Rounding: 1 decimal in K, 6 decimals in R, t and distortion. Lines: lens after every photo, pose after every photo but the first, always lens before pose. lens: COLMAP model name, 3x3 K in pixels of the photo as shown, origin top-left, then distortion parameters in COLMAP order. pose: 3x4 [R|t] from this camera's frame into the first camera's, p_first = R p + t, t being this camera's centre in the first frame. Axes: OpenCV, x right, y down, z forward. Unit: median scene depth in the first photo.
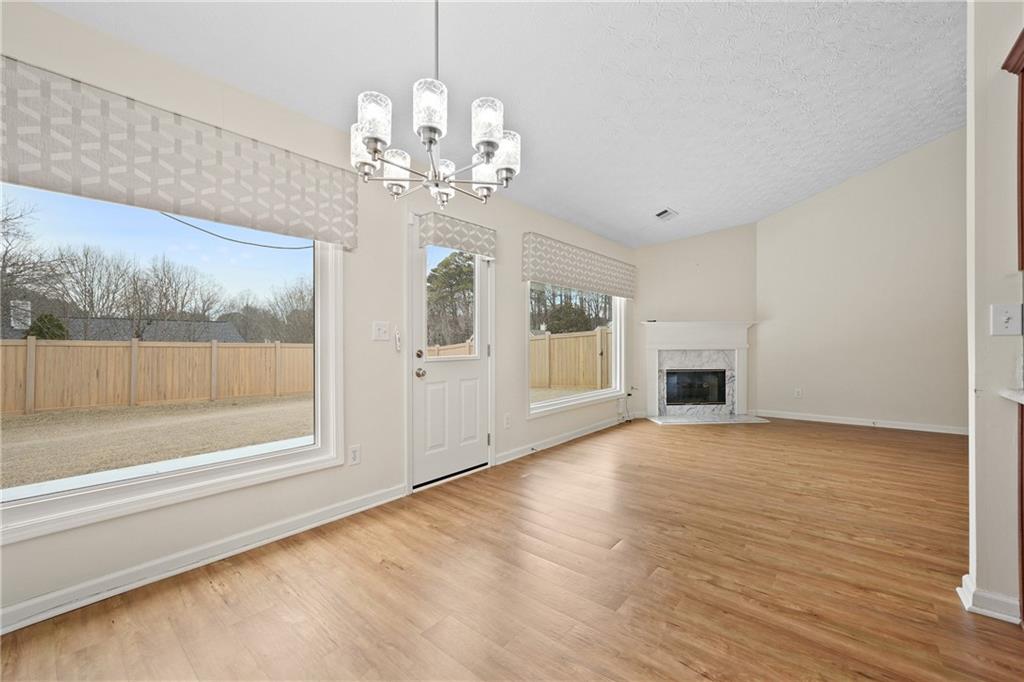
lens RADIAL K [[416.1, 0, 510.5], [0, 416.1, 340.8], [0, 0, 1]] dist [0.000115, 0.000173]
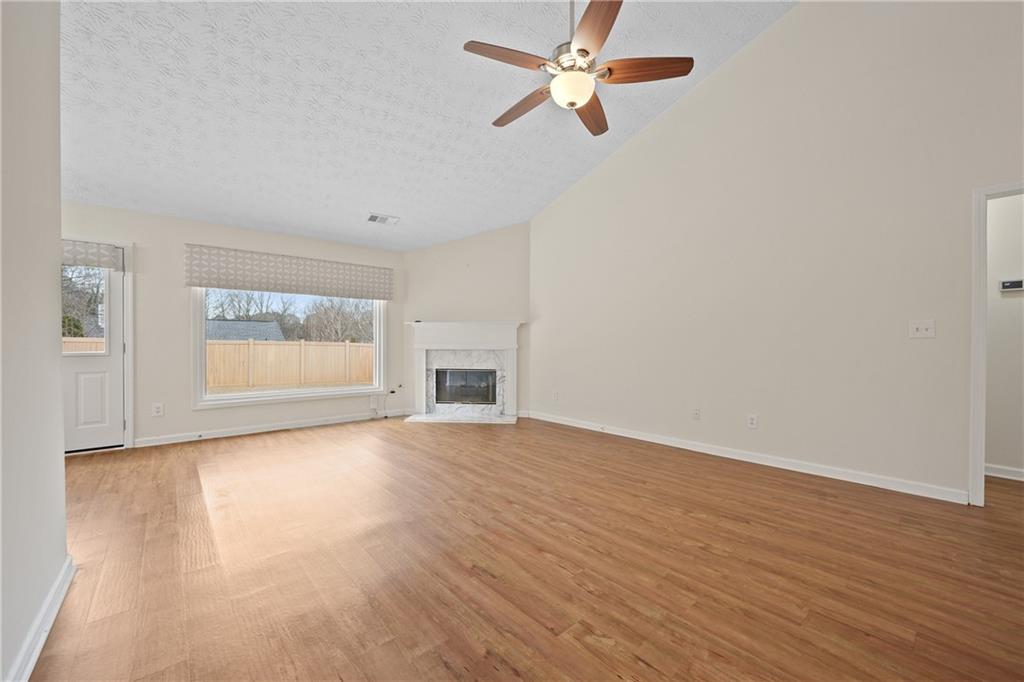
lens RADIAL K [[401.3, 0, 507.0], [0, 401.3, 347.1], [0, 0, 1]] dist [-0.004141, -0.000010]
pose [[0.985457, 0.007874, -0.169745, 0.722489], [-0.004853, 0.999822, 0.018207, -0.003453], [0.169858, -0.017118, 0.985320, 0.052962]]
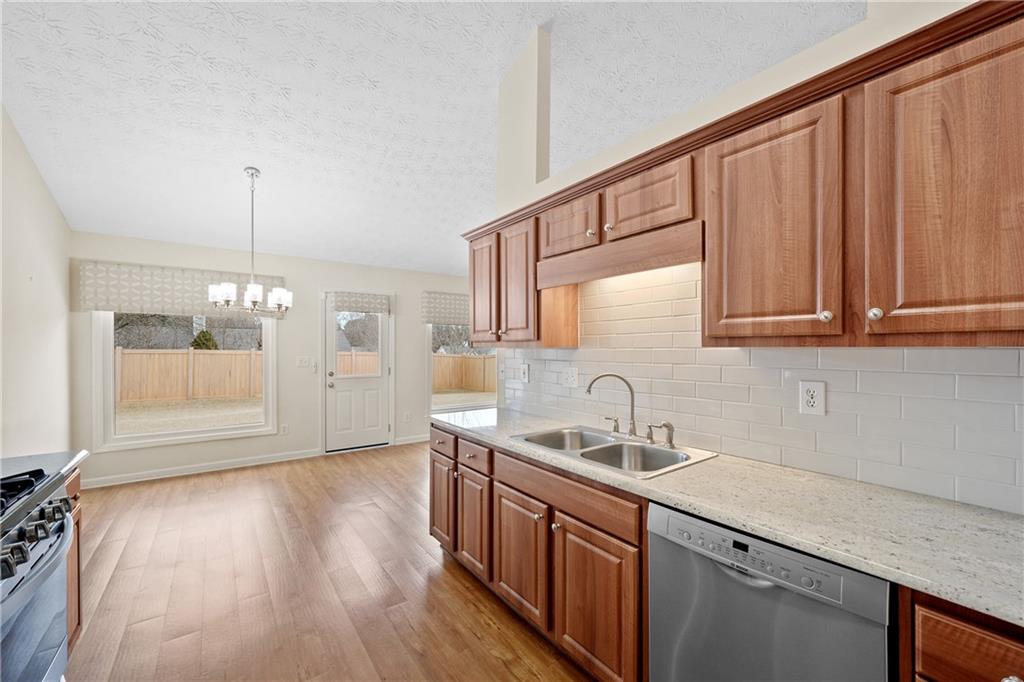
lens RADIAL K [[401.3, 0, 507.0], [0, 401.3, 347.1], [0, 0, 1]] dist [-0.004141, -0.000010]
pose [[0.975687, 0.011240, -0.218879, 0.431720], [-0.010777, 0.999936, 0.003313, -0.047372], [0.218902, -0.000873, 0.975746, -0.228344]]
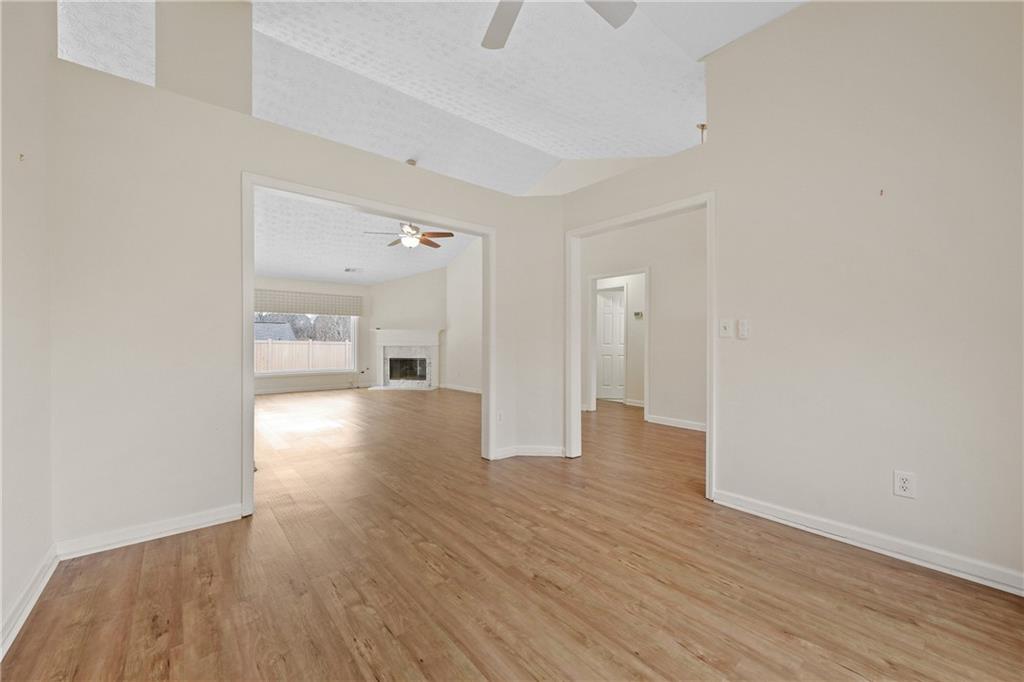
lens RADIAL K [[401.3, 0, 507.0], [0, 401.3, 347.1], [0, 0, 1]] dist [-0.004141, -0.000010]
pose [[0.981520, 0.007473, -0.191212, 1.151152], [-0.003750, 0.999796, 0.019830, -0.007949], [0.191322, -0.018746, 0.981348, -0.486712]]
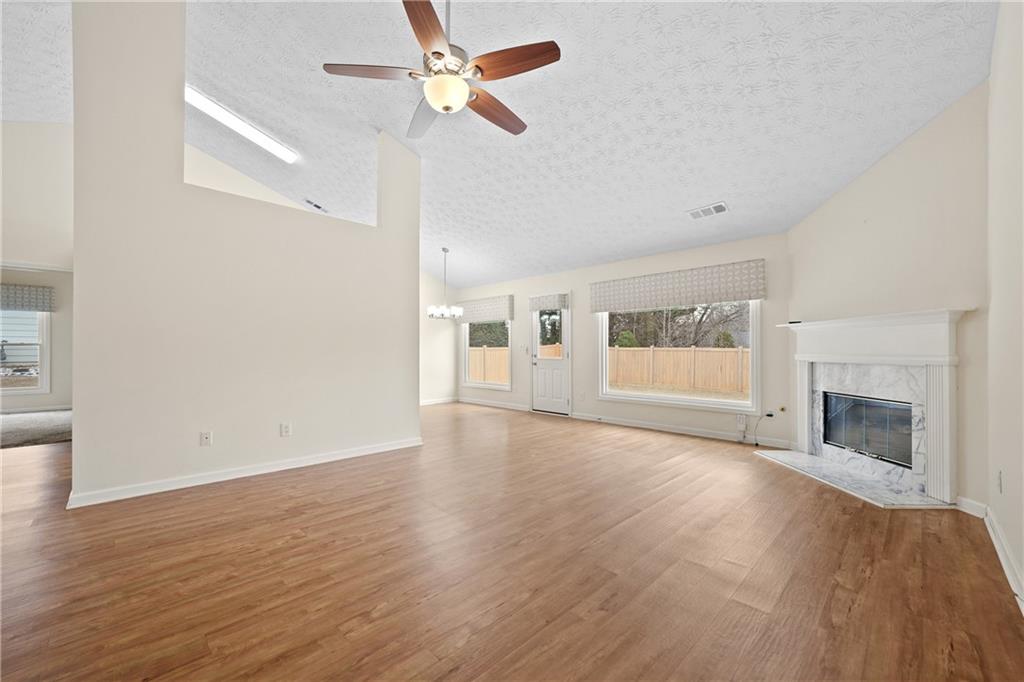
lens RADIAL K [[406.0, 0, 507.0], [0, 406.0, 350.8], [0, 0, 1]] dist [-0.005752, 0.000134]
pose [[-0.106676, 0.003280, -0.994288, 1.103375], [0.006909, 0.999973, 0.002558, -0.002551], [0.994270, -0.006596, -0.106696, 0.557667]]
